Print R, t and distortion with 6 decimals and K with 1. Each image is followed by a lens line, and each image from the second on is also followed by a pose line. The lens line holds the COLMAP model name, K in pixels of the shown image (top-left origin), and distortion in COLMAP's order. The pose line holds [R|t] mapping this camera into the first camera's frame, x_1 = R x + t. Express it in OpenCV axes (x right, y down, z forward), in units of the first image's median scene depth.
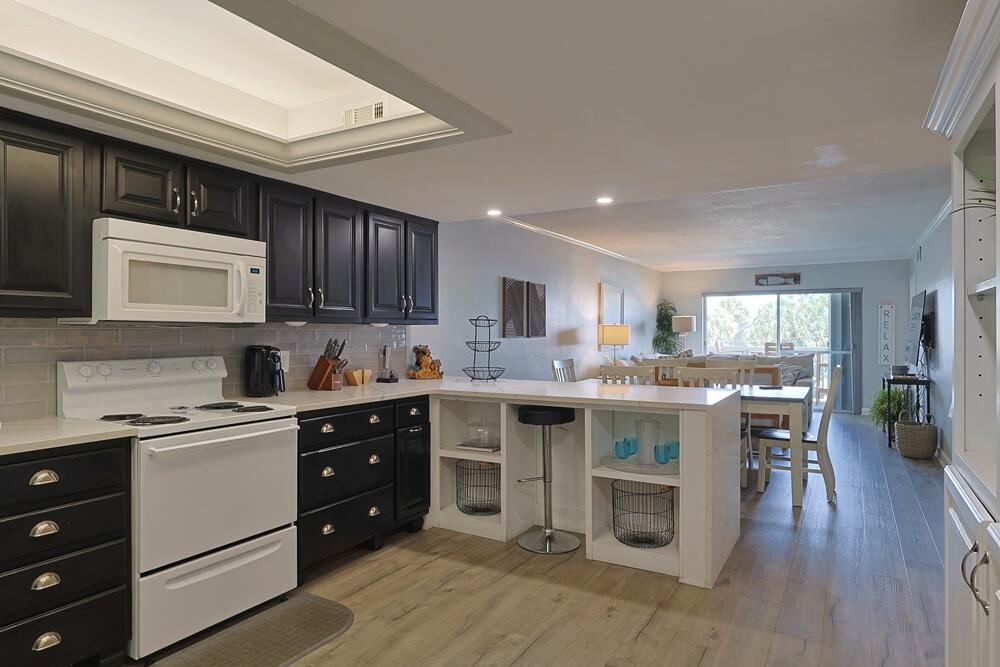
lens RADIAL K [[598.5, 0, 499.8], [0, 598.5, 330.9], [0, 0, 1]] dist [-0.007494, -0.004005]
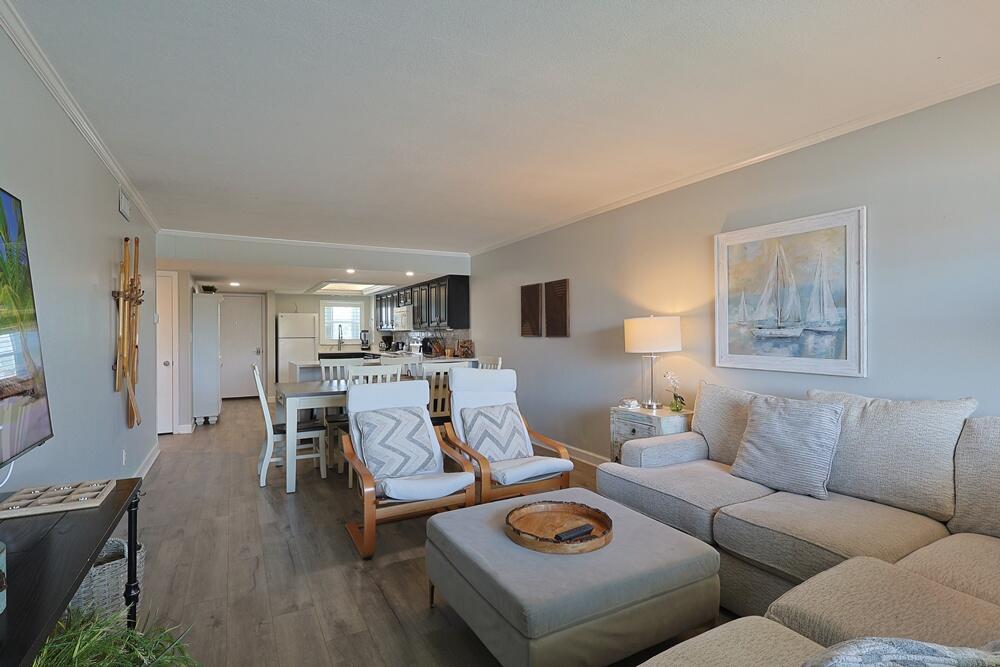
lens RADIAL K [[487.2, 0, 491.6], [0, 487.2, 331.3], [0, 0, 1]] dist [-0.006461, 0.001954]
pose [[-0.522587, -0.001755, -0.852584, 1.577166], [0.005768, 0.999968, -0.005594, 0.009303], [0.852567, -0.007841, -0.522560, 2.652849]]
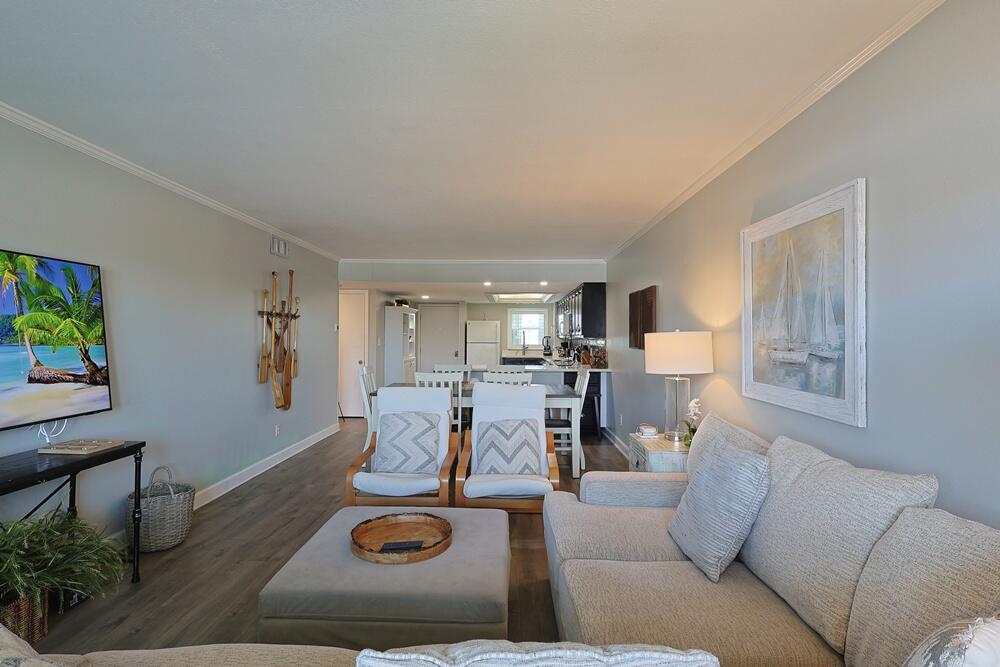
lens RADIAL K [[487.2, 0, 495.3], [0, 487.2, 334.2], [0, 0, 1]] dist [-0.006461, 0.001954]
pose [[-0.876260, -0.009040, -0.481754, 1.201619], [-0.007379, 0.999959, -0.005342, -0.015106], [0.481782, -0.001126, -0.876290, 3.040530]]
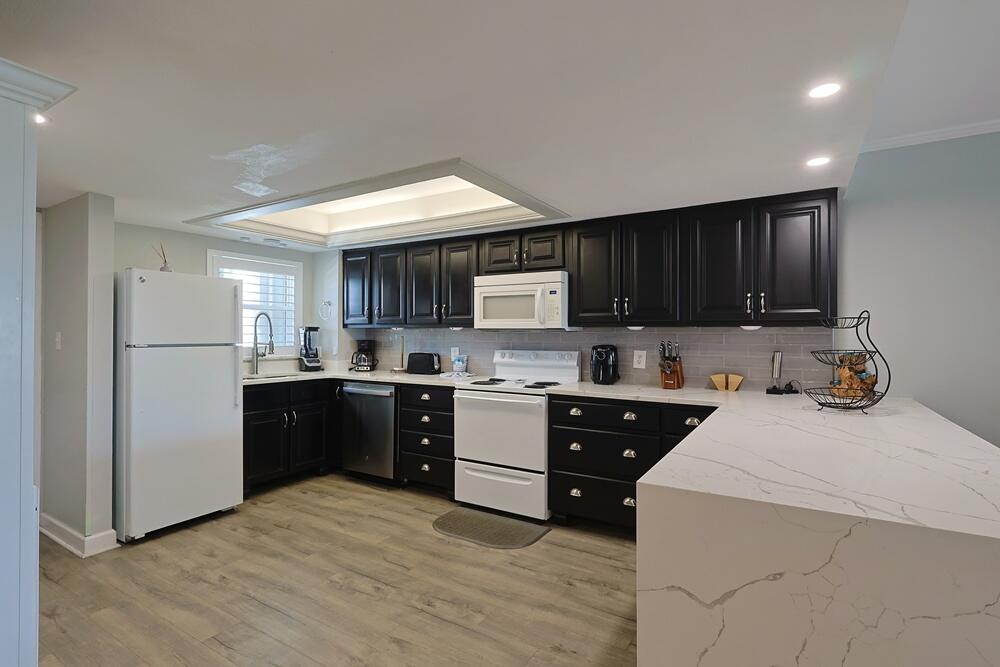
lens RADIAL K [[487.2, 0, 498.1], [0, 487.2, 331.1], [0, 0, 1]] dist [-0.006461, 0.001954]
pose [[-0.020833, -0.007317, -0.999756, 0.704630], [-0.002355, 0.999971, -0.007269, 0.001945], [0.999780, 0.002203, -0.020850, 0.821544]]
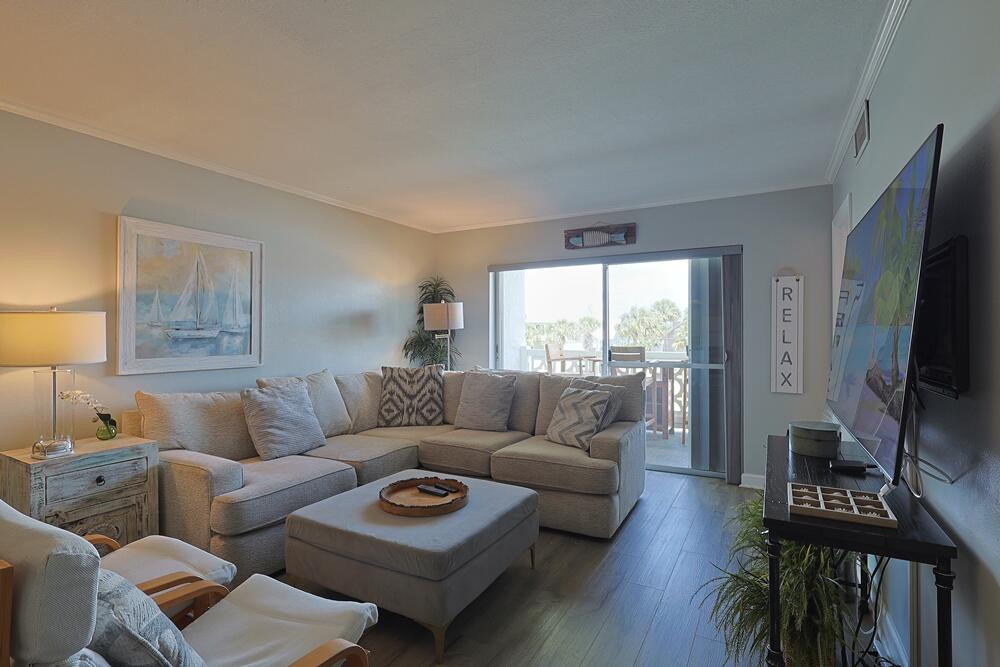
lens RADIAL K [[487.2, 0, 506.8], [0, 487.2, 334.7], [0, 0, 1]] dist [-0.006461, 0.001954]
pose [[0.999392, -0.005322, 0.034469, 1.089913], [0.005020, 0.999948, 0.008831, 0.005926], [-0.034514, -0.008653, 0.999367, 1.636071]]
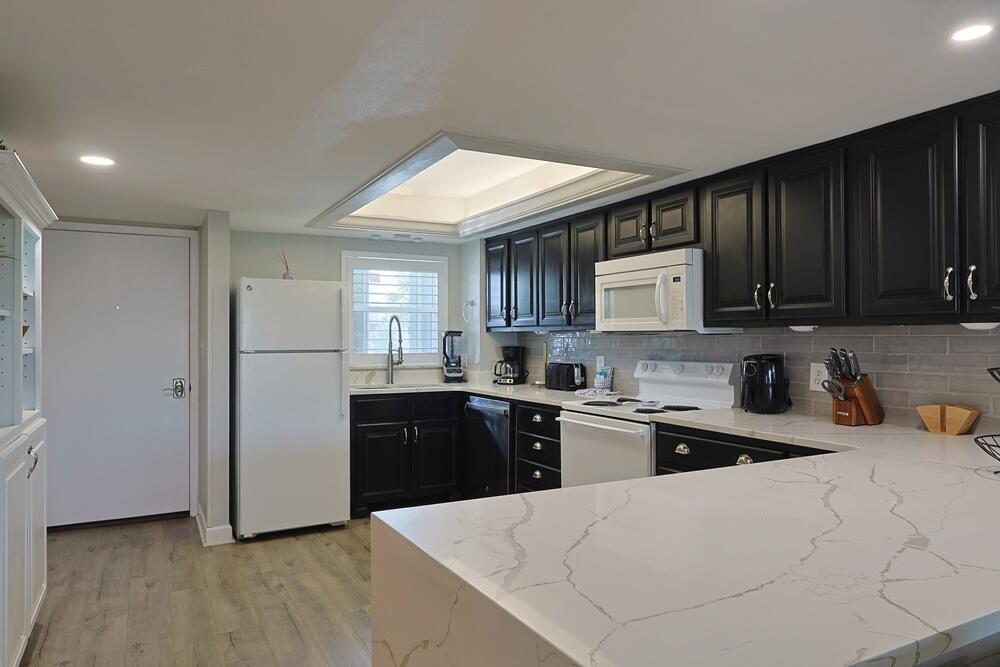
lens RADIAL K [[663.7, 0, 497.3], [0, 663.7, 332.6], [0, 0, 1]] dist [-0.002938, 0.001068]
pose [[-0.518528, -0.007017, -0.855032, 0.659296], [0.002225, 0.999952, -0.009555, 0.000655], [0.855058, -0.006857, -0.518487, 1.219811]]
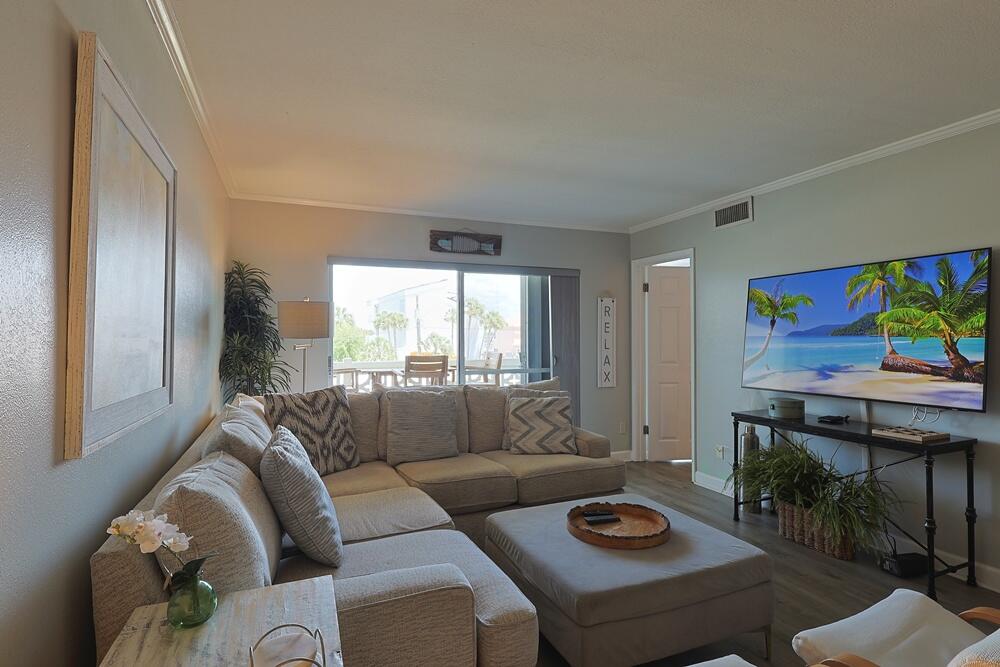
lens RADIAL K [[505.9, 0, 498.5], [0, 505.9, 334.5], [0, 0, 1]] dist [0.000179, -0.000559]
pose [[0.602267, 0.002690, 0.798290, 0.329845], [0.002239, 0.999985, -0.005059, 0.001775], [-0.798291, 0.004834, 0.602252, 2.098850]]
